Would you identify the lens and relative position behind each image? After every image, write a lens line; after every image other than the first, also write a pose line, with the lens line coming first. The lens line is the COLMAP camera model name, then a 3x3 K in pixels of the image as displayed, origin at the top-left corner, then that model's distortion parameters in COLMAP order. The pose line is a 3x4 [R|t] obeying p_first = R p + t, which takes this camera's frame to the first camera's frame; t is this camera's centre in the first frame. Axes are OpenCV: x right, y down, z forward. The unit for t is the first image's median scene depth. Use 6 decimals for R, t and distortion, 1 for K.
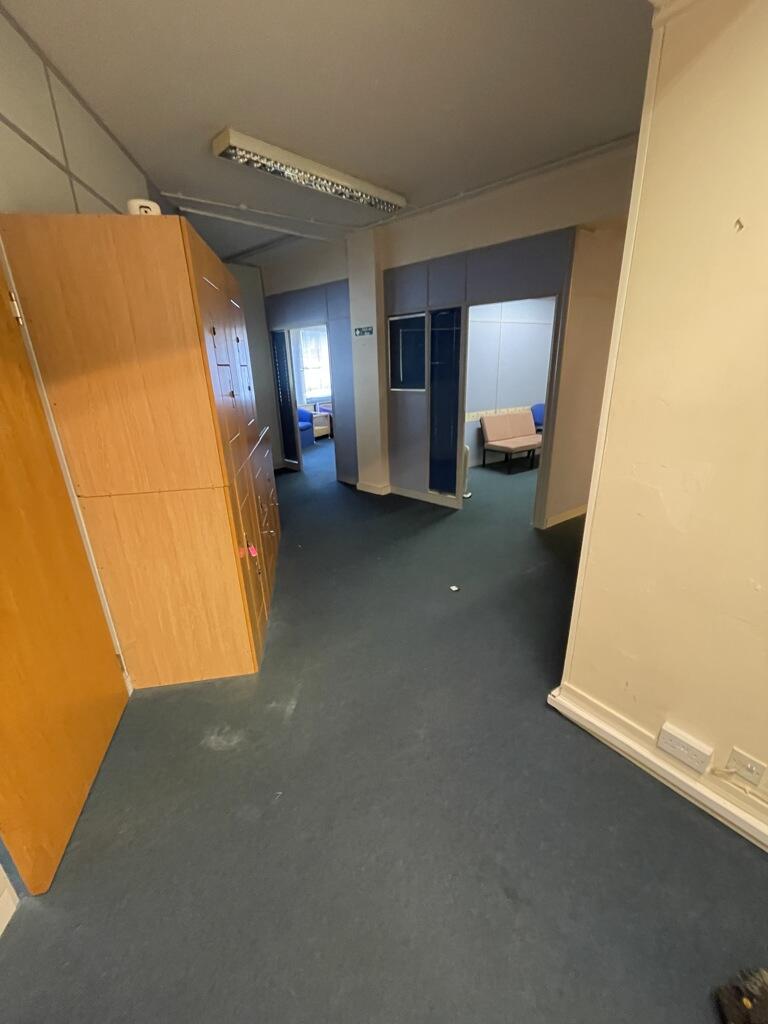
lens RADIAL K [[412.6, 0, 387.7], [0, 412.6, 513.2], [0, 0, 1]] dist [-0.000317, -0.000006]
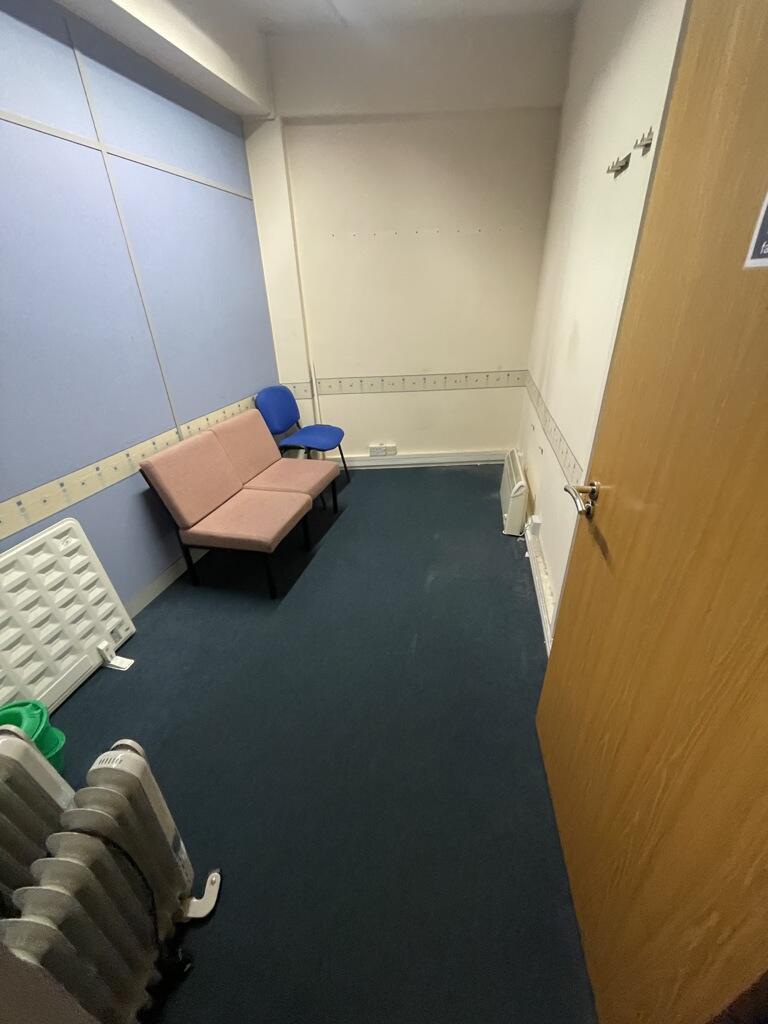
lens RADIAL K [[412.6, 0, 385.6], [0, 412.6, 510.3], [0, 0, 1]] dist [-0.000317, -0.000006]
pose [[0.738005, -0.316435, 0.596001, 0.156035], [0.248764, 0.948606, 0.195609, -0.208105], [-0.627268, 0.003903, 0.778794, 0.595094]]
